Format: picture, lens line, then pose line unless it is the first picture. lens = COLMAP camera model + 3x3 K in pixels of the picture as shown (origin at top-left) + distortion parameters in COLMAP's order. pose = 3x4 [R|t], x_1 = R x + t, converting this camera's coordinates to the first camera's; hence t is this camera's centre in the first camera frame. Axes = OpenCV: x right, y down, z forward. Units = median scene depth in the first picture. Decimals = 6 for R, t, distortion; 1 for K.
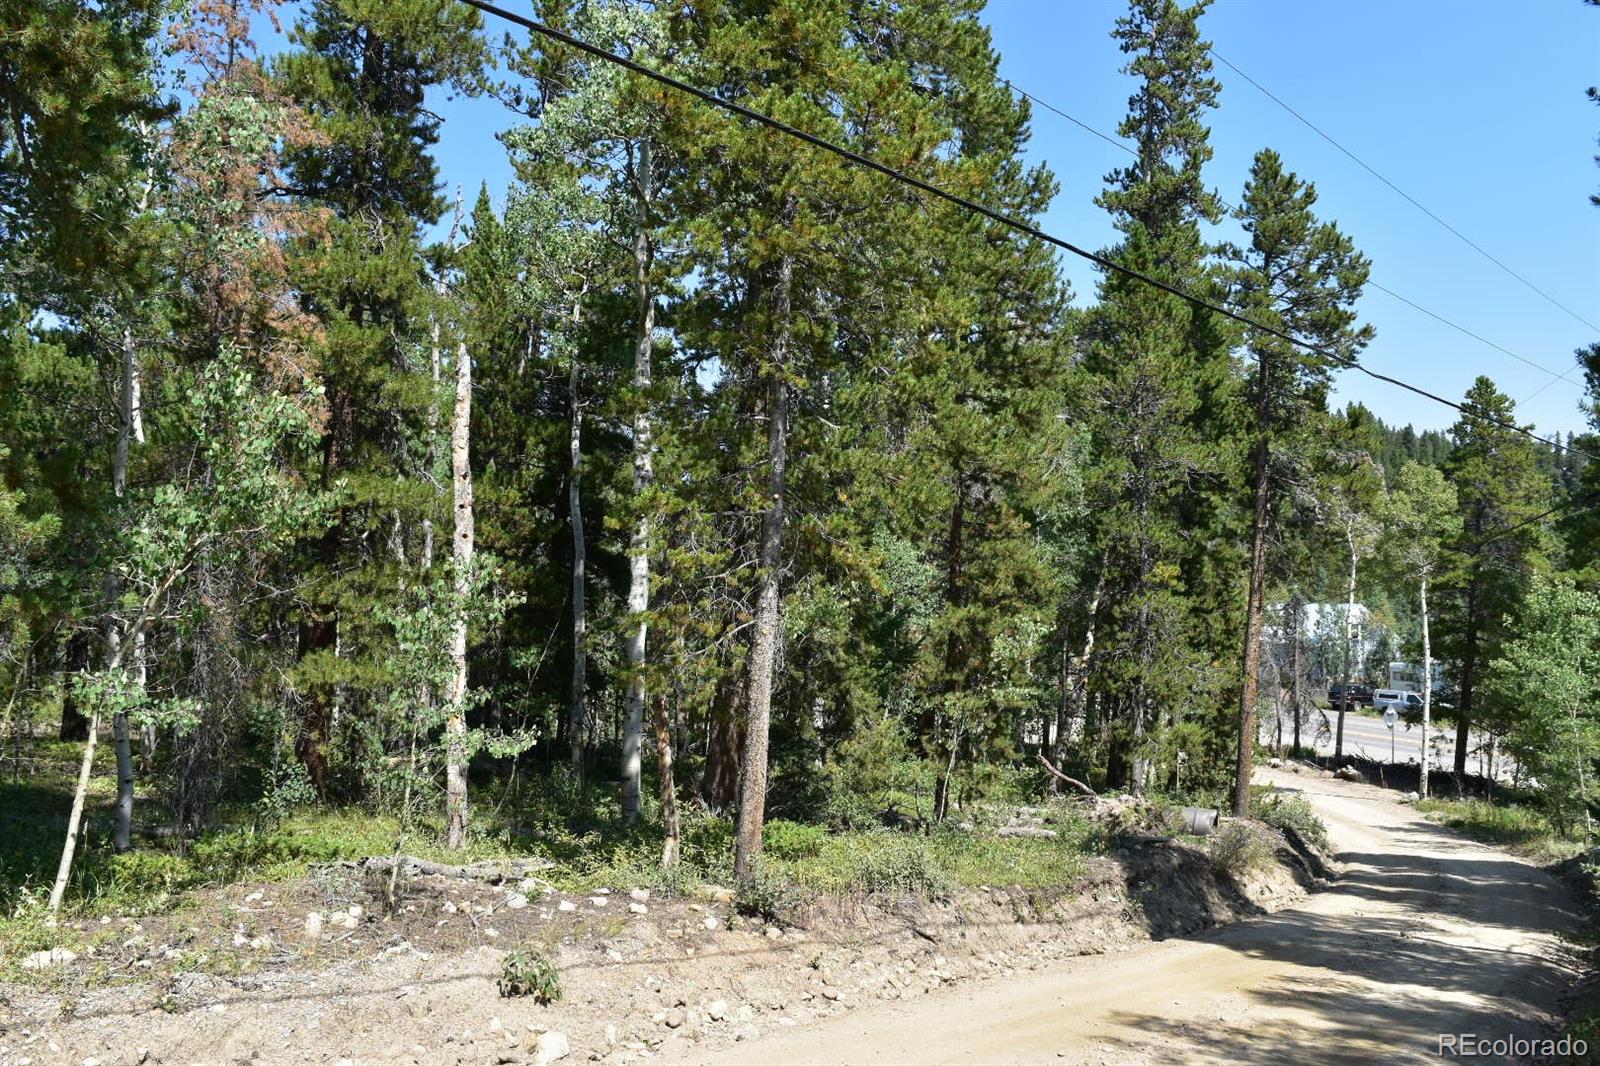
lens RADIAL K [[1226.3, 0, 800.0], [0, 1226.3, 533.0], [0, 0, 1]] dist [-0.083631, 0.005834]
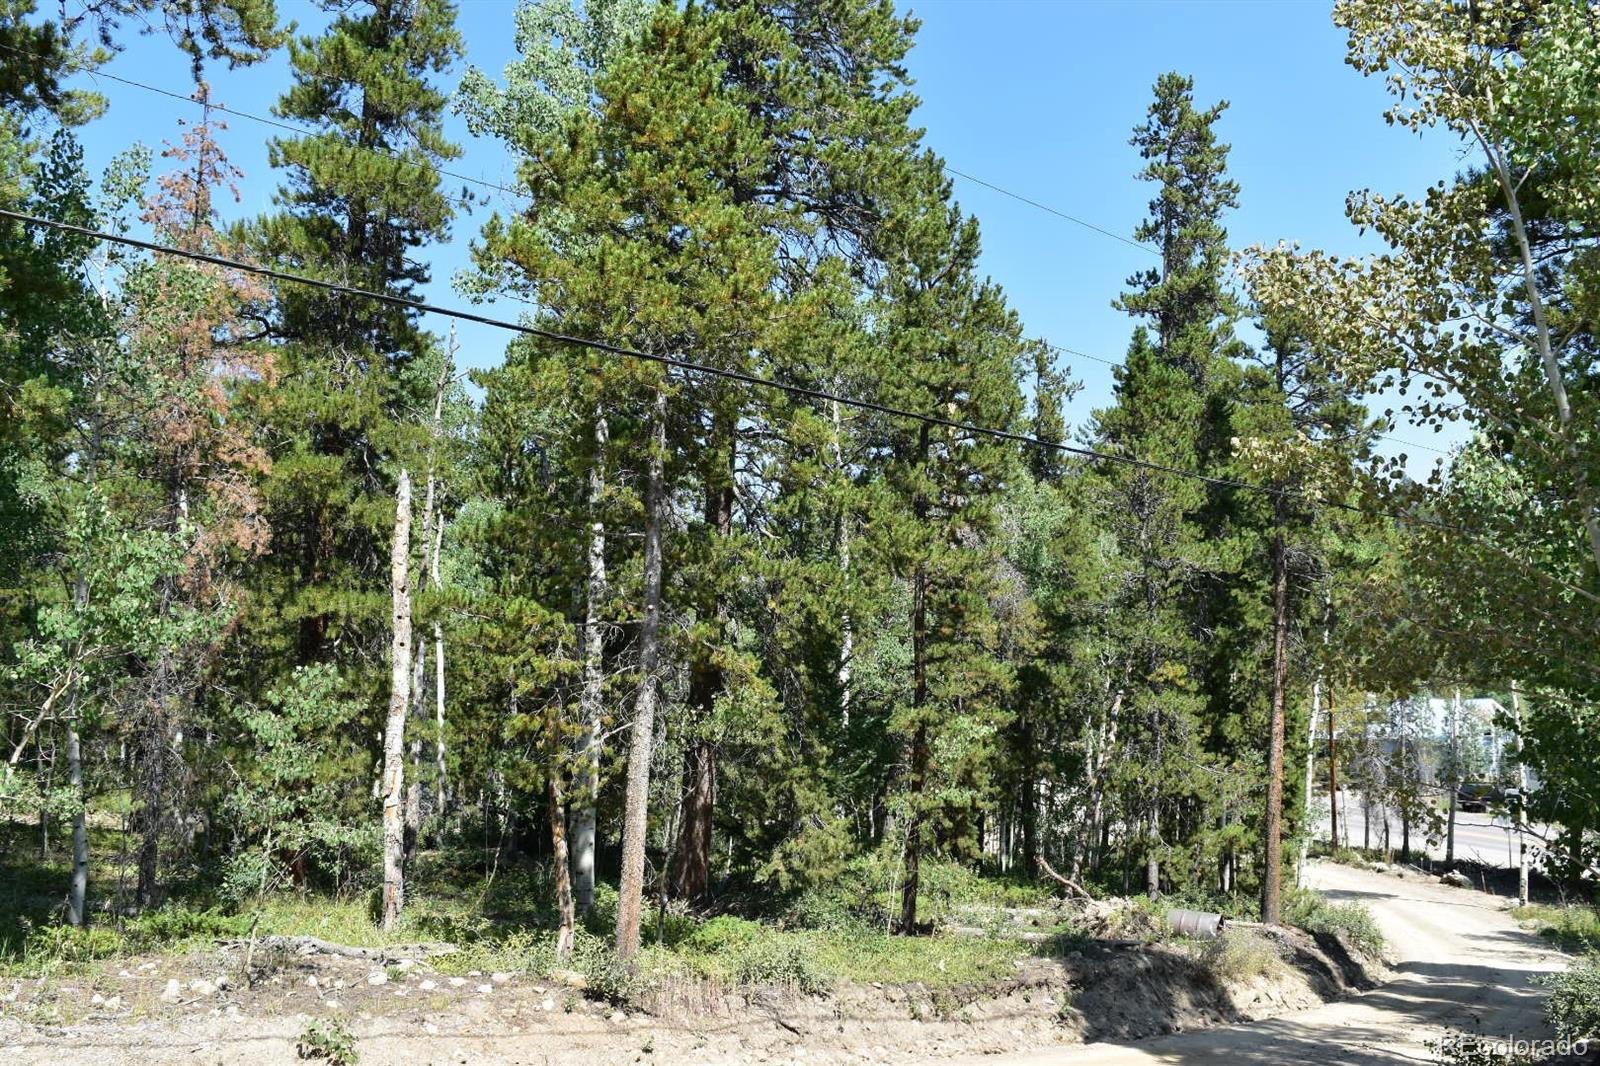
lens RADIAL K [[1226.3, 0, 800.0], [0, 1226.3, 533.0], [0, 0, 1]] dist [-0.083631, 0.005834]
pose [[0.994392, -0.016788, -0.104412, 0.098174], [0.008334, 0.996689, -0.080880, -0.002963], [0.105424, 0.079556, 0.991240, -0.026315]]
